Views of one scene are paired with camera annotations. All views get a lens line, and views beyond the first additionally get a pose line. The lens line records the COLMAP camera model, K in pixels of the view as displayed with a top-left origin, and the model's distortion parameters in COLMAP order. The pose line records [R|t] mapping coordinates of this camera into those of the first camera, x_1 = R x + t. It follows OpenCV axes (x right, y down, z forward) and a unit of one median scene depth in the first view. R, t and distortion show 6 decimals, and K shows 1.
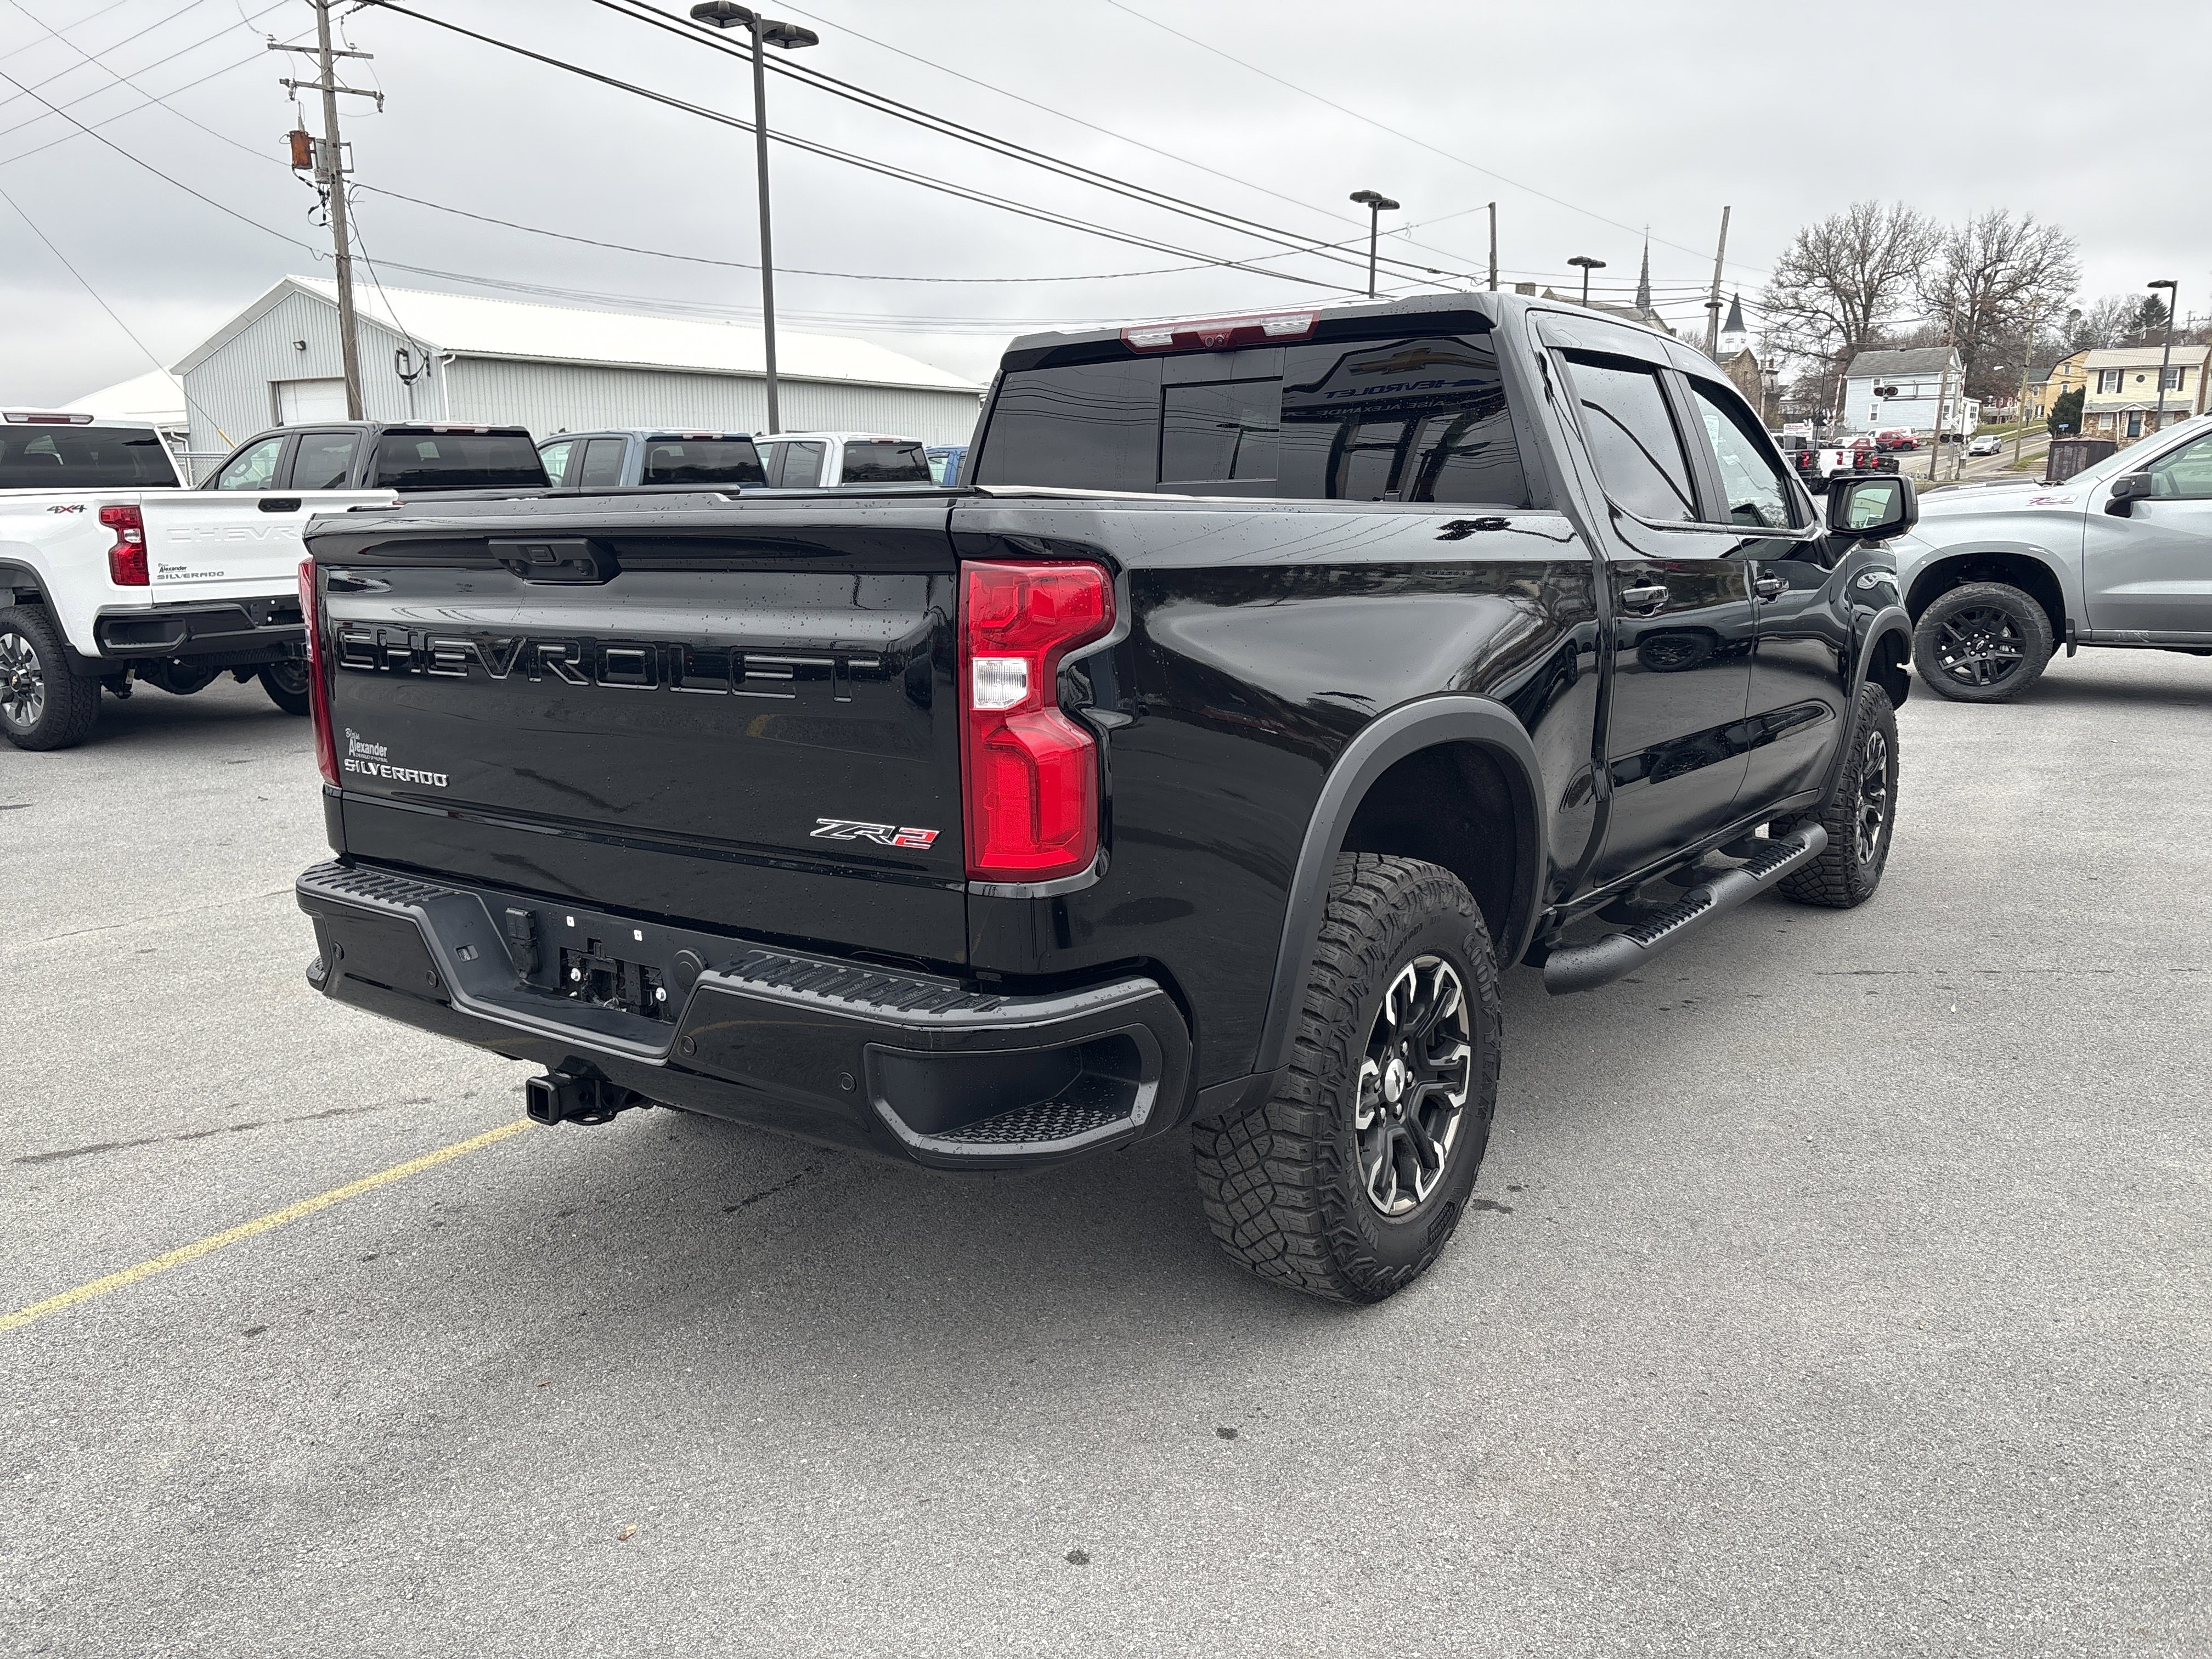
lens RADIAL K [[1722.3, 0, 1117.9], [0, 1722.3, 822.0], [0, 0, 1]] dist [0.037600, -0.038594]
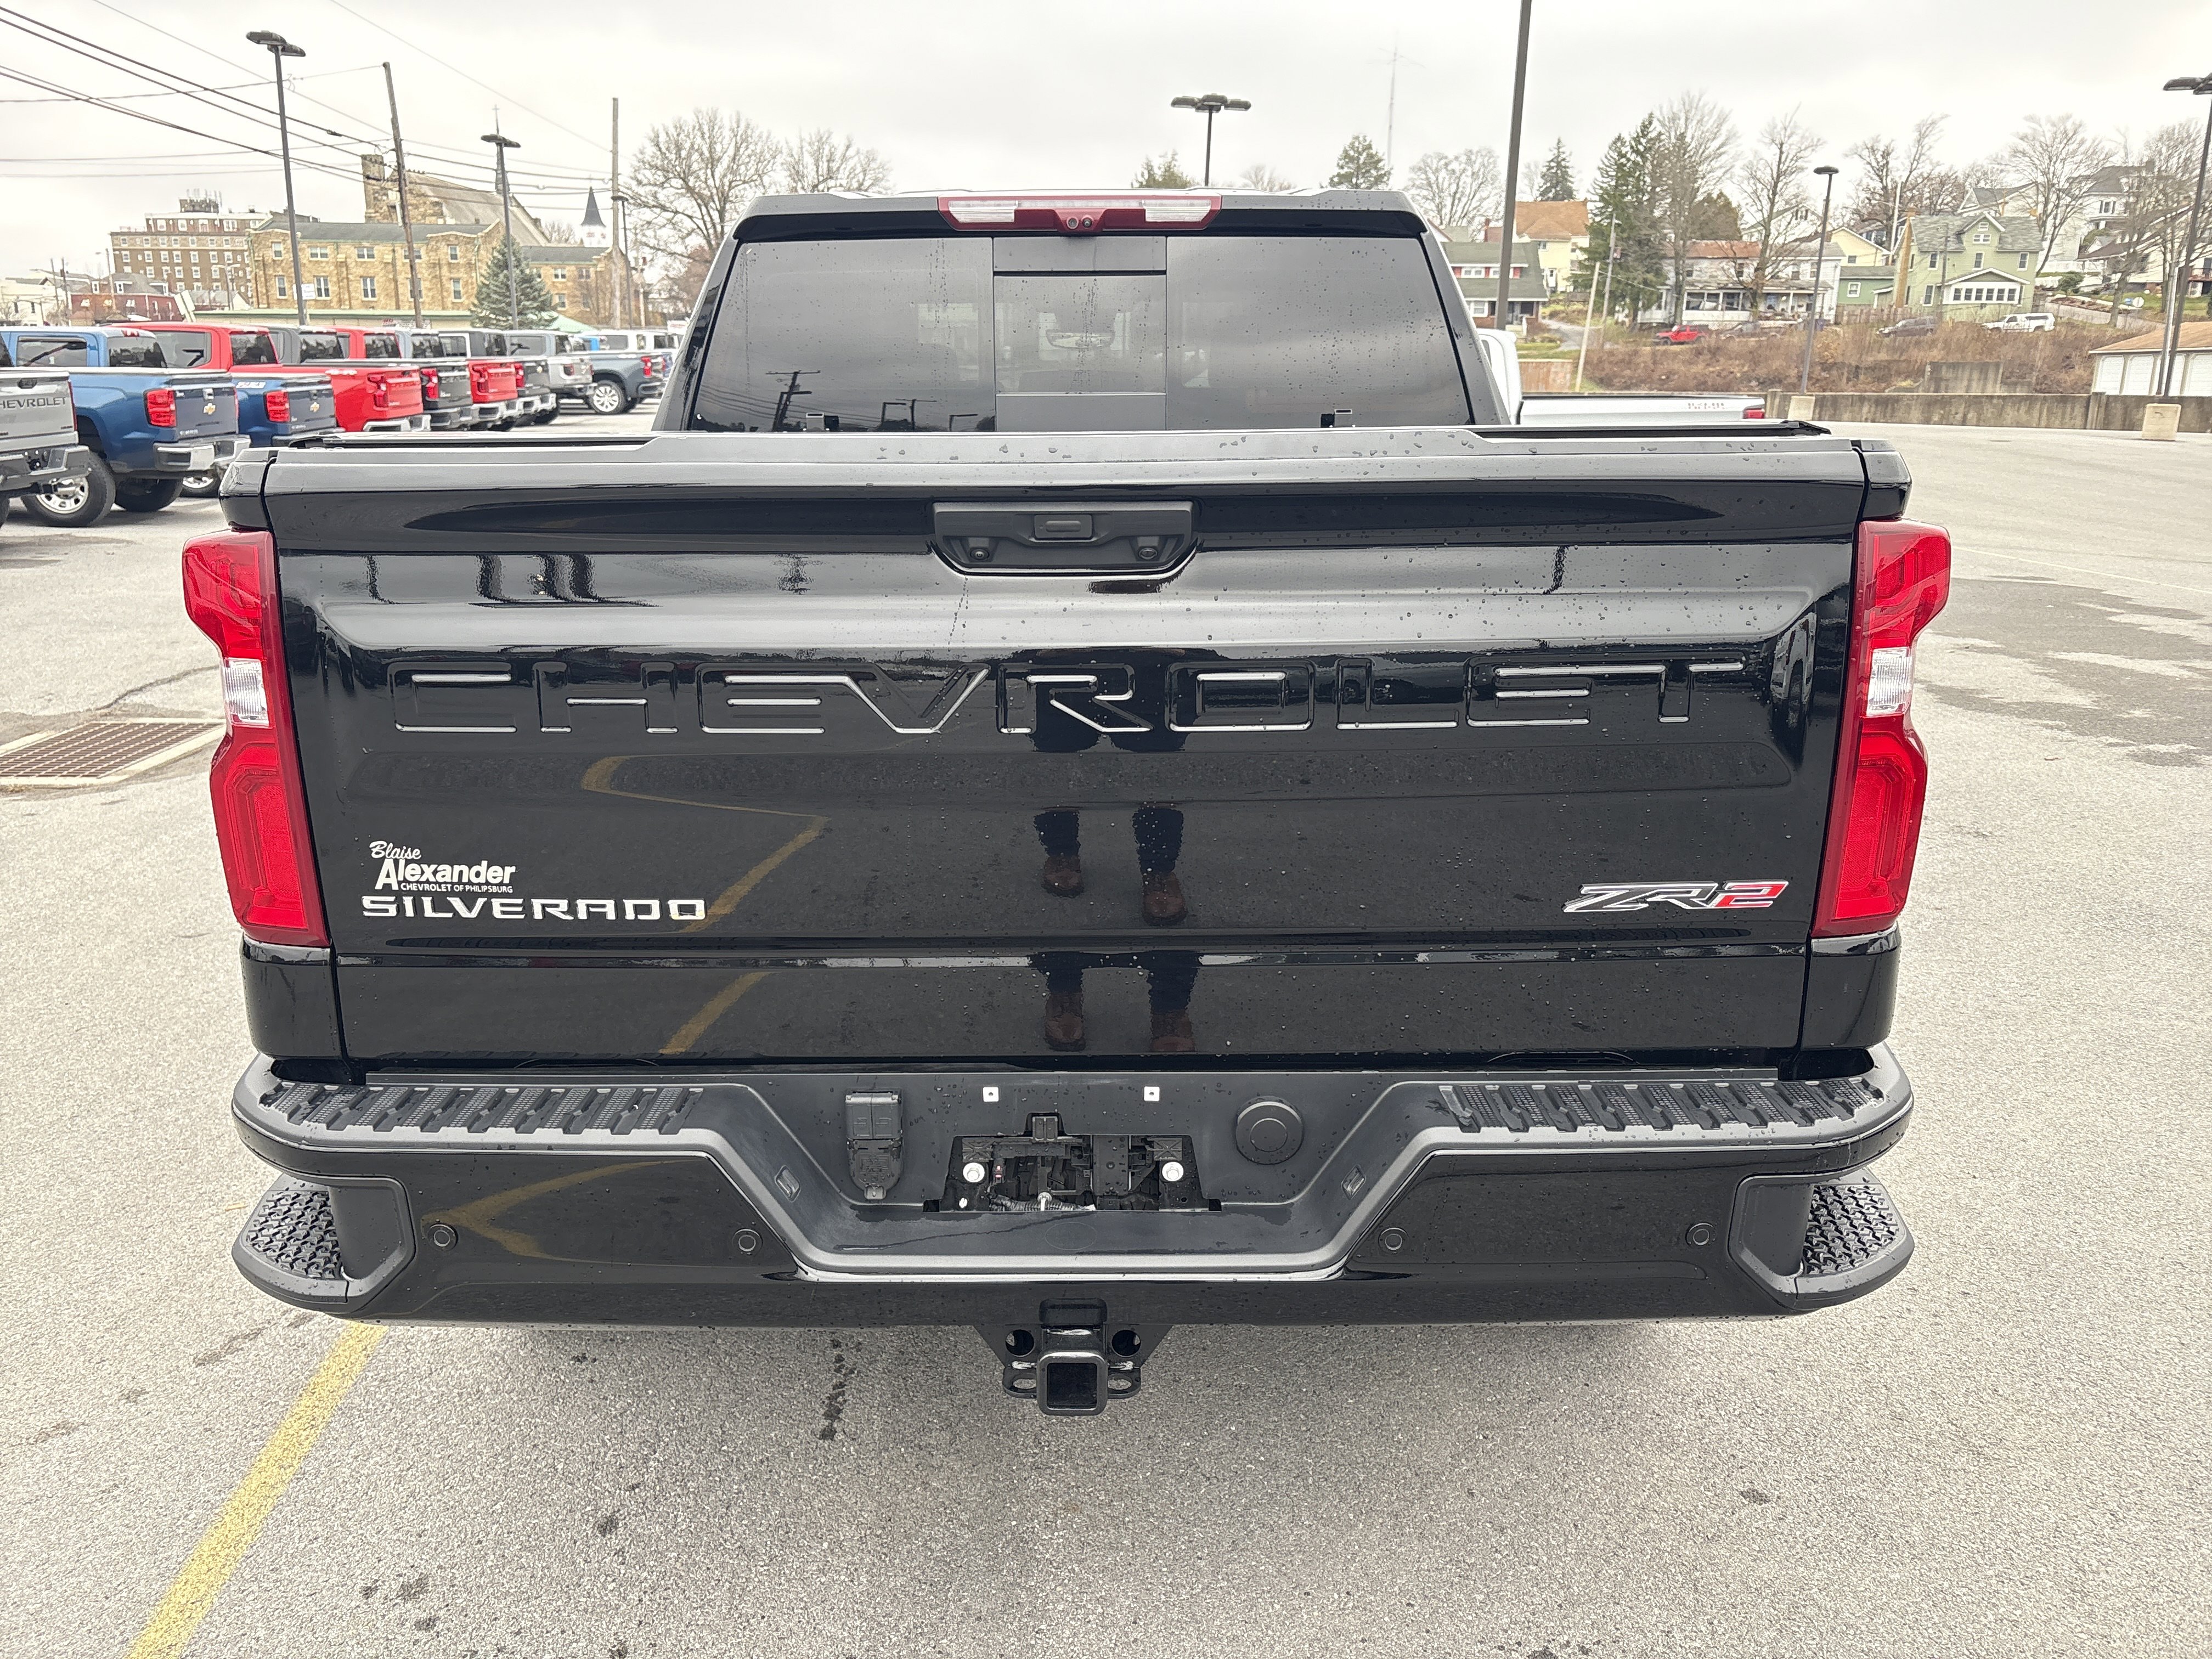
lens RADIAL K [[1691.4, 0, 1094.8], [0, 1691.4, 813.0], [0, 0, 1]] dist [0.020397, 0.000328]
pose [[0.803607, -0.132497, 0.580224, -0.448584], [0.098093, 0.991058, 0.090455, -0.070297], [-0.587021, -0.015775, 0.809418, 0.331107]]
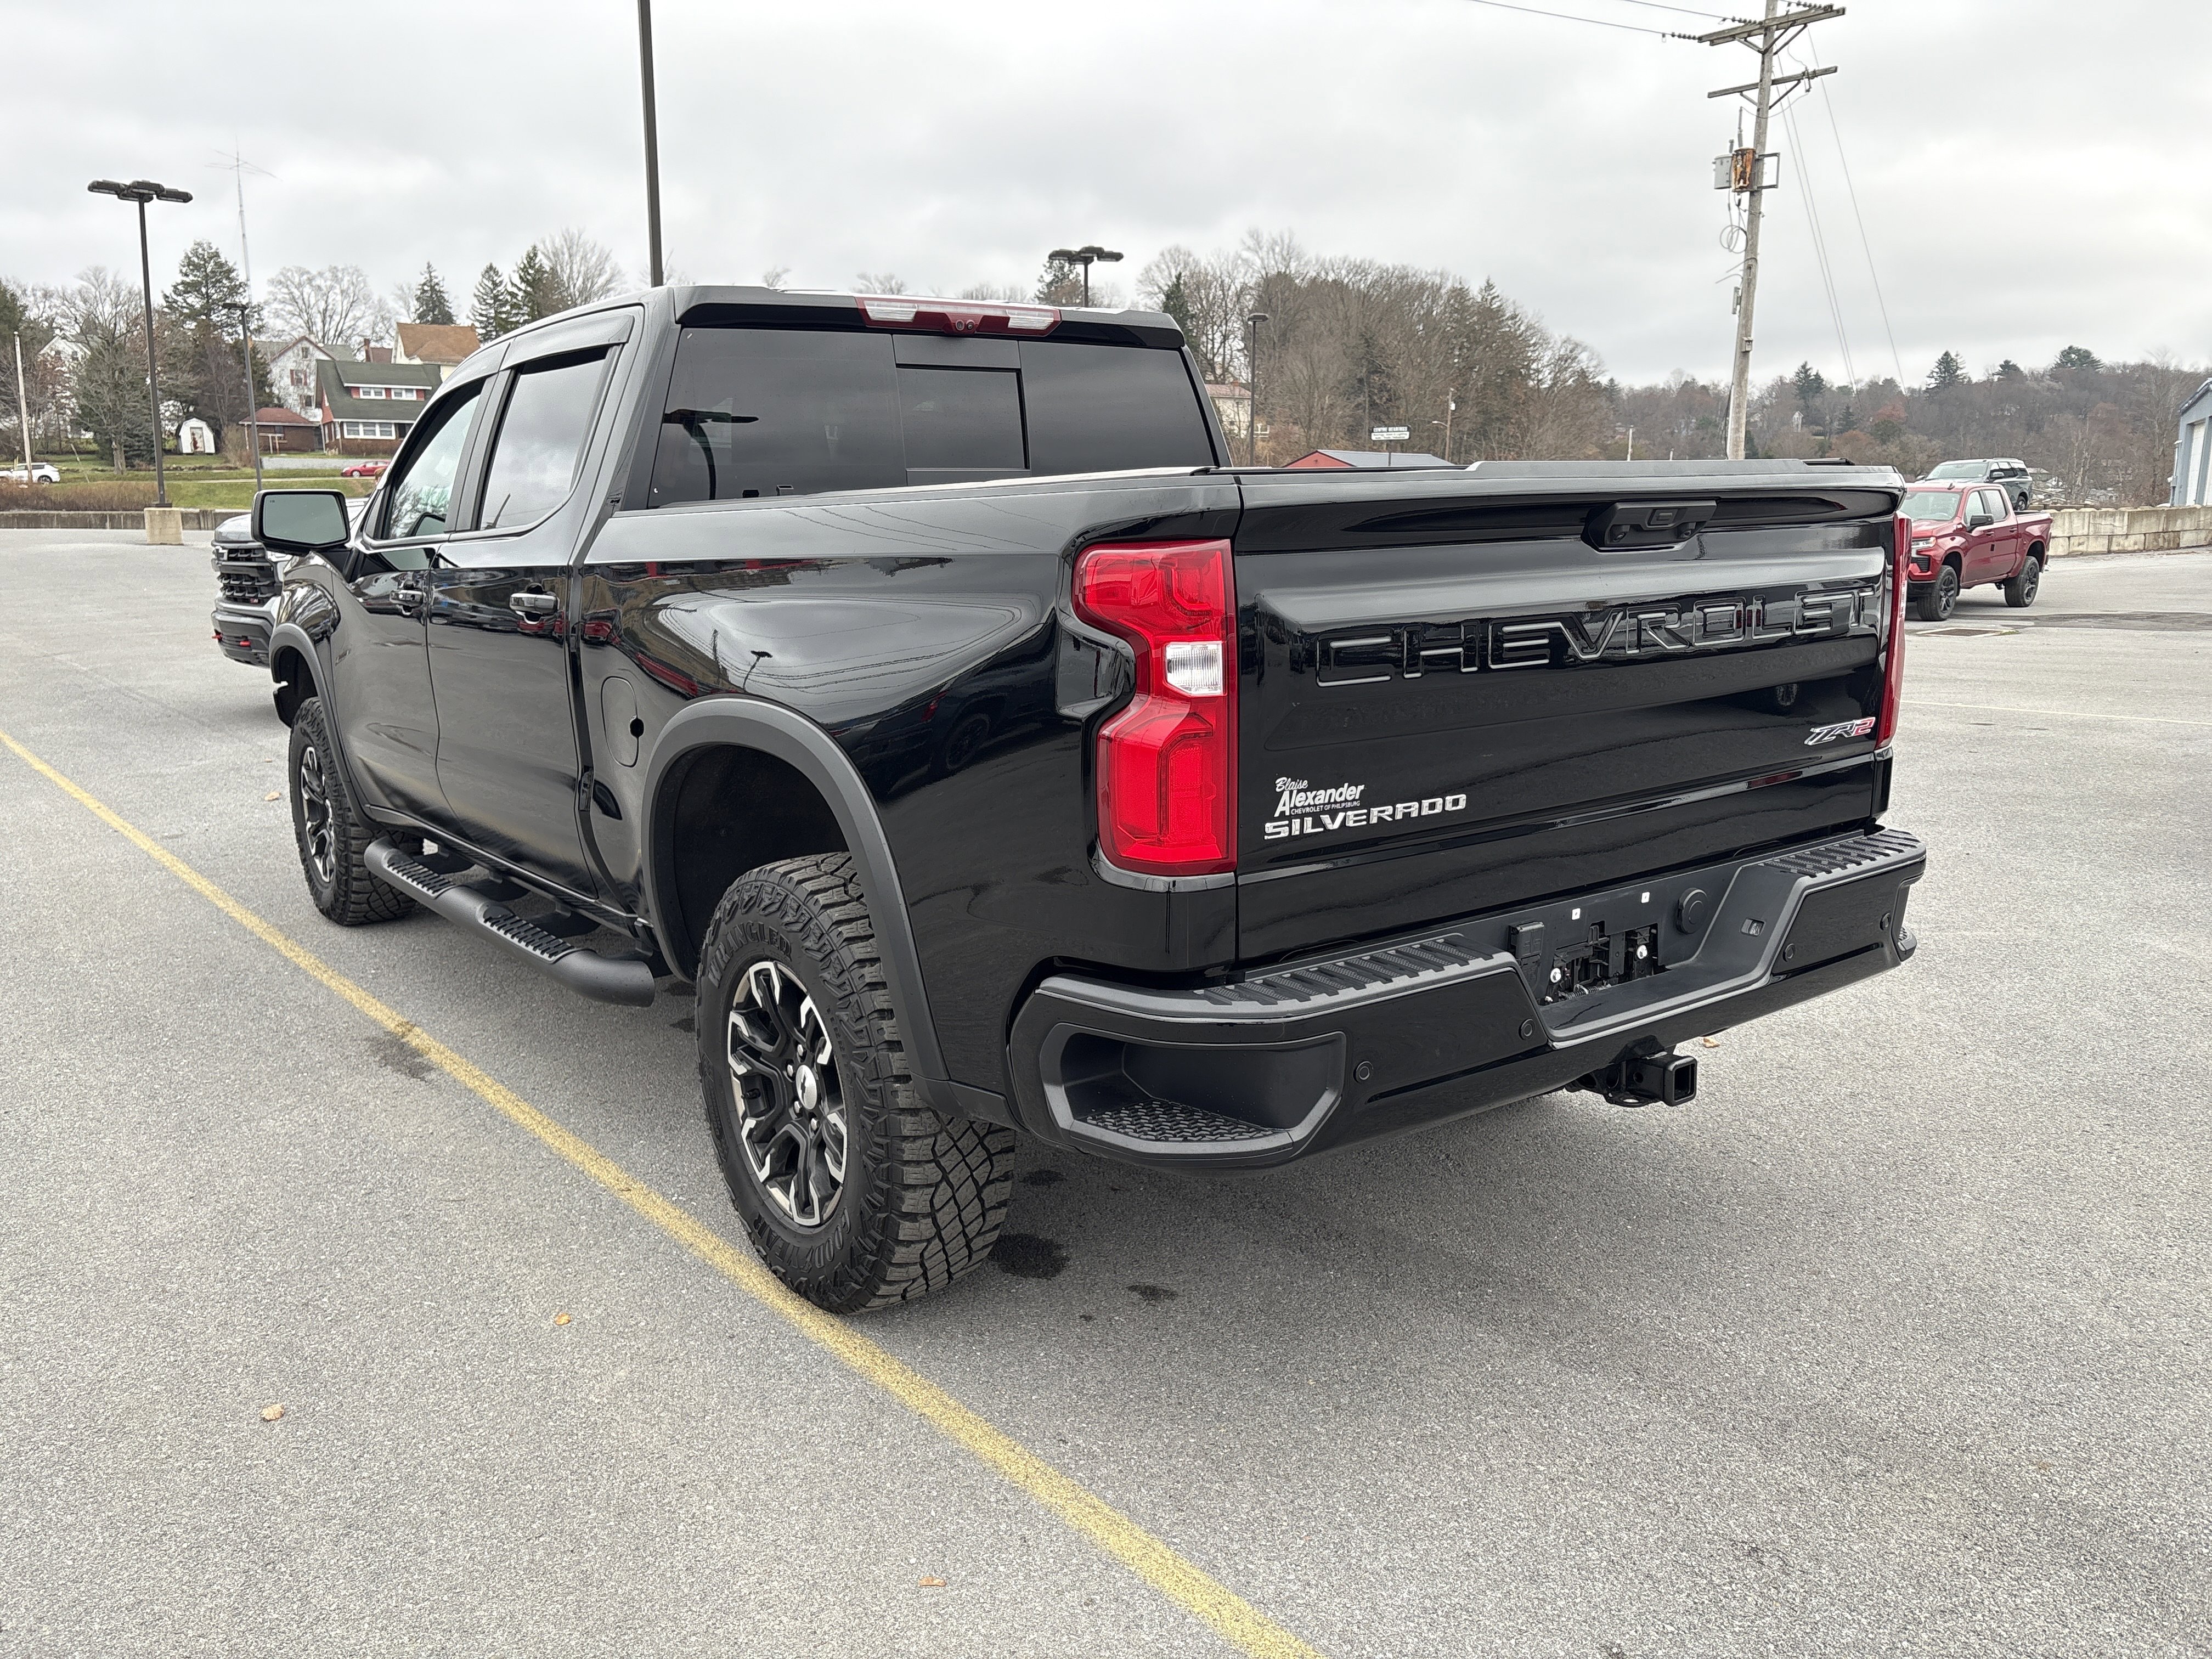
lens RADIAL K [[1724.8, 0, 1092.3], [0, 1724.8, 835.8], [0, 0, 1]] dist [0.017845, -0.000255]
pose [[0.285279, -0.171725, 0.942935, -0.889449], [0.185986, 0.975036, 0.121302, -0.102540], [-0.940226, 0.140768, 0.310096, 0.668986]]
